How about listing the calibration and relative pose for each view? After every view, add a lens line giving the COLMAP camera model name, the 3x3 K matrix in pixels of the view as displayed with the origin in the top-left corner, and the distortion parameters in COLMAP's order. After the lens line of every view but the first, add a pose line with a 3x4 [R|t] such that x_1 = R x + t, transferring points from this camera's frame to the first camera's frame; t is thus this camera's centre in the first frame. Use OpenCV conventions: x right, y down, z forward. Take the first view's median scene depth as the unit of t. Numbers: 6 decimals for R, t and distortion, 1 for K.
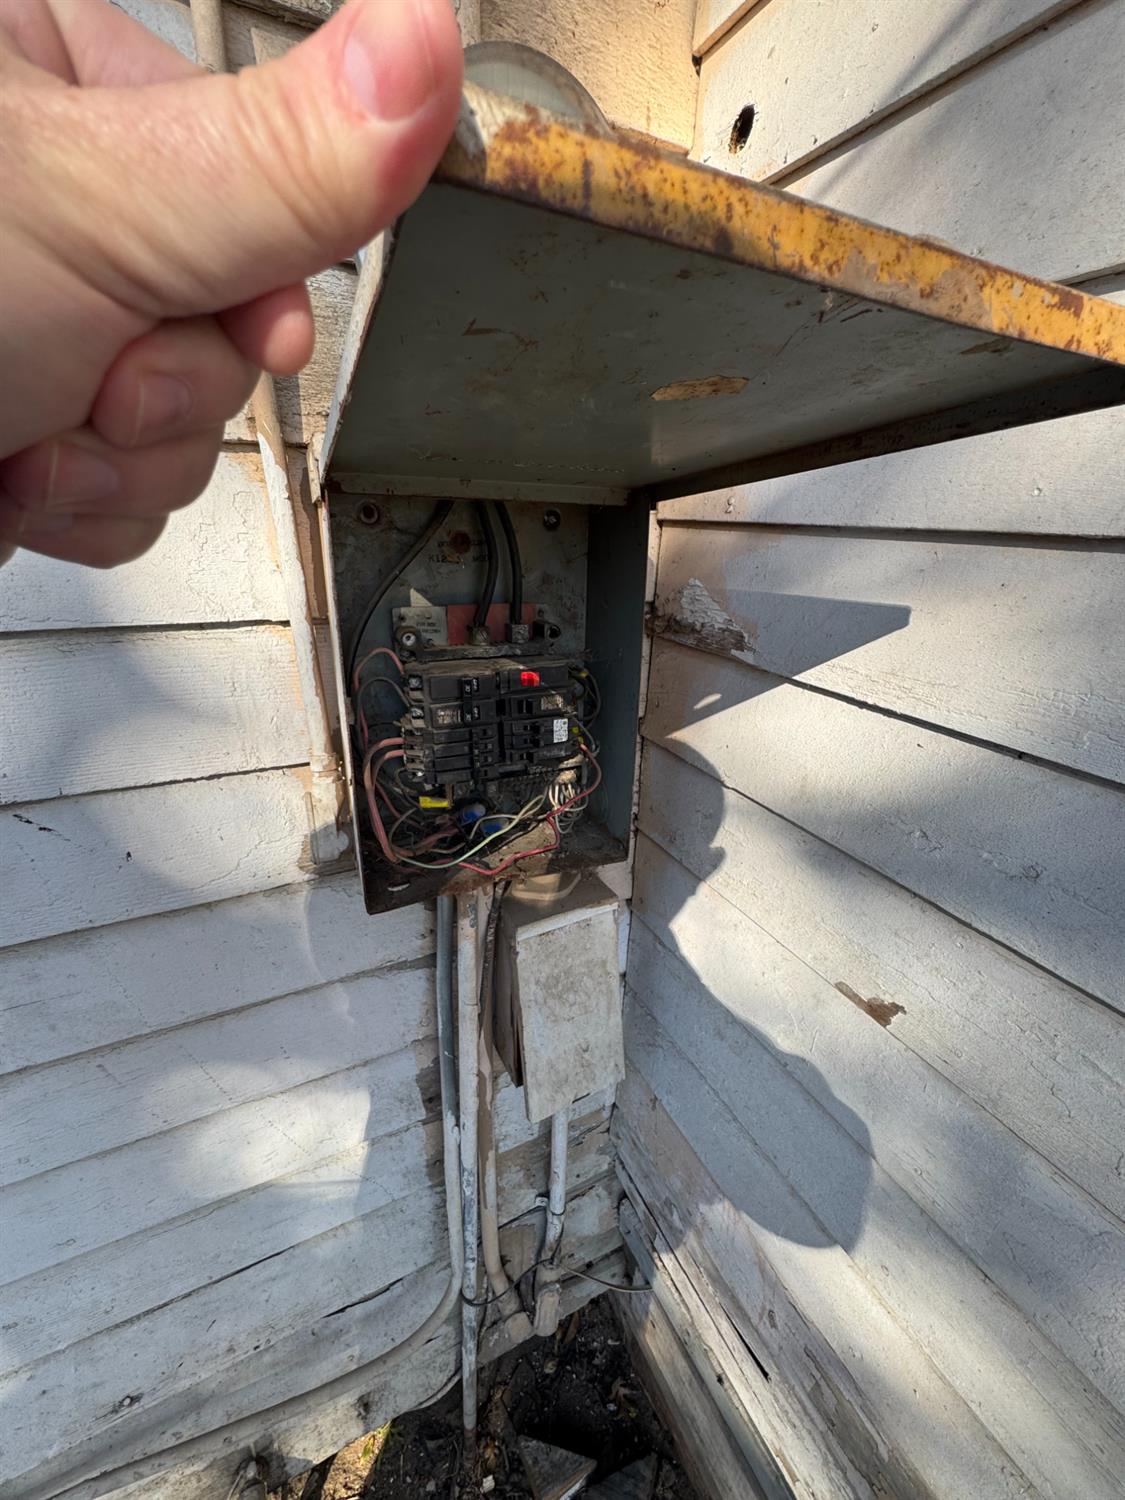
lens RADIAL K [[599.9, 0, 554.1], [0, 599.9, 747.8], [0, 0, 1]] dist [-0.002770, -0.000047]
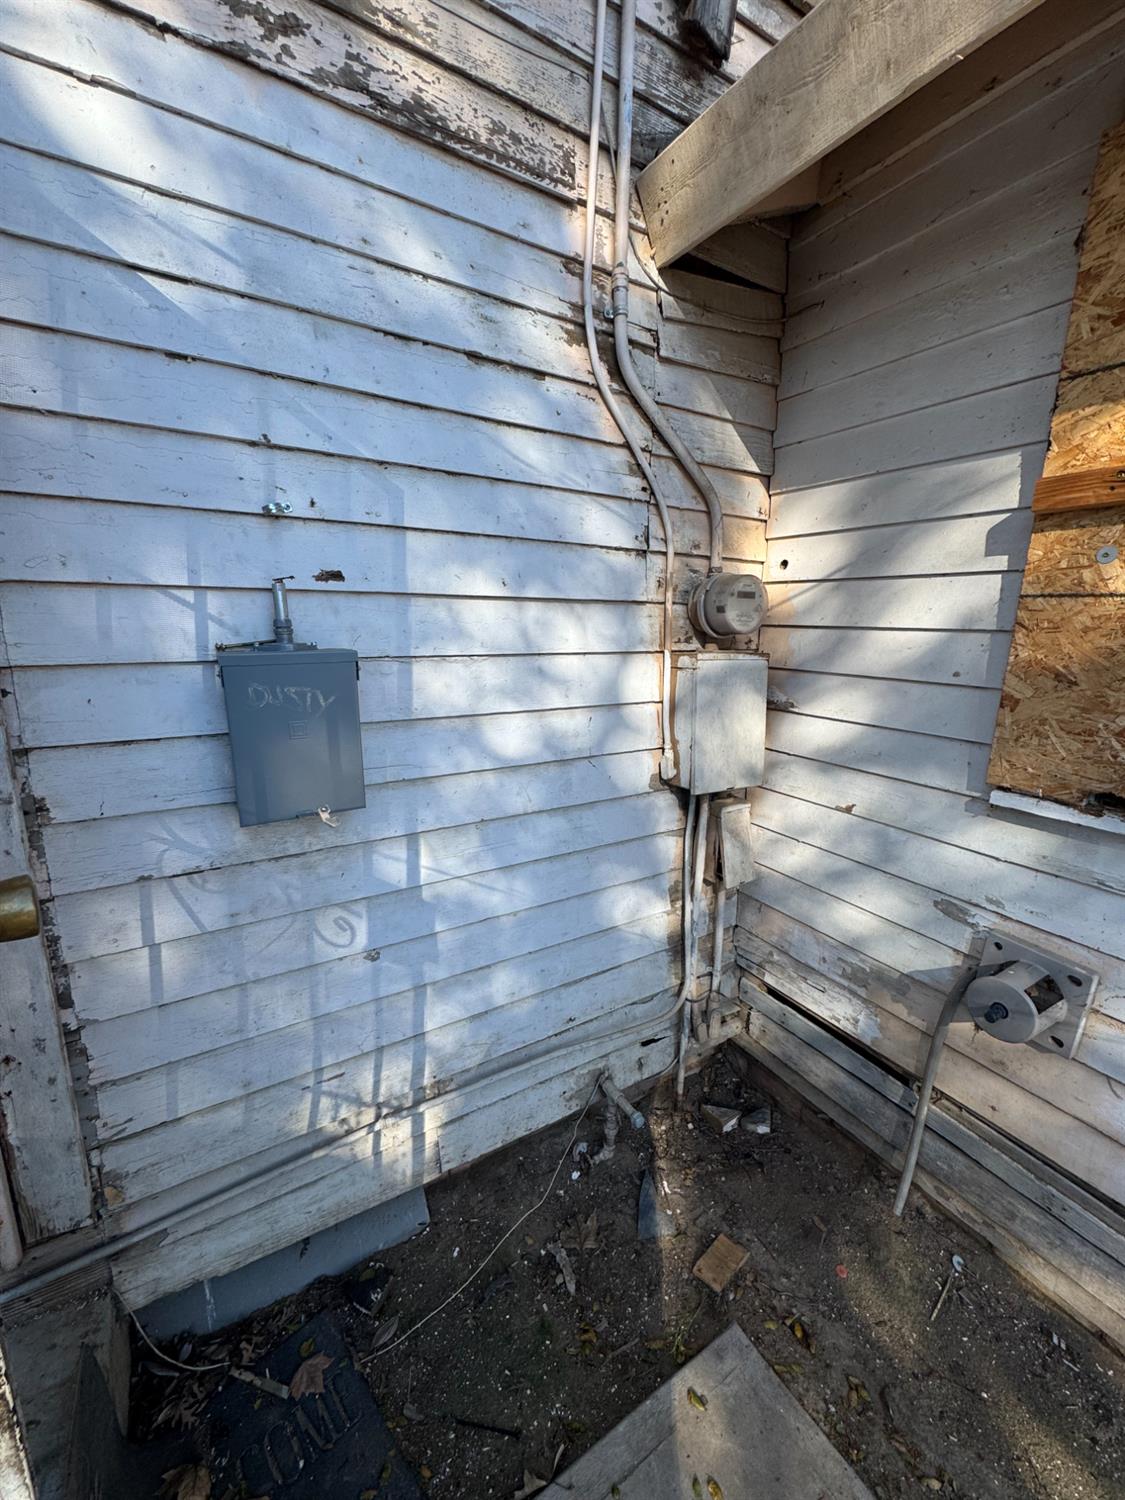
lens RADIAL K [[599.9, 0, 566.5], [0, 599.9, 748.1], [0, 0, 1]] dist [-0.002770, -0.000047]
pose [[0.995094, -0.023269, 0.096156, -1.138019], [0.038081, 0.987146, -0.155215, 0.471993], [-0.091309, 0.158116, 0.983190, -1.871514]]
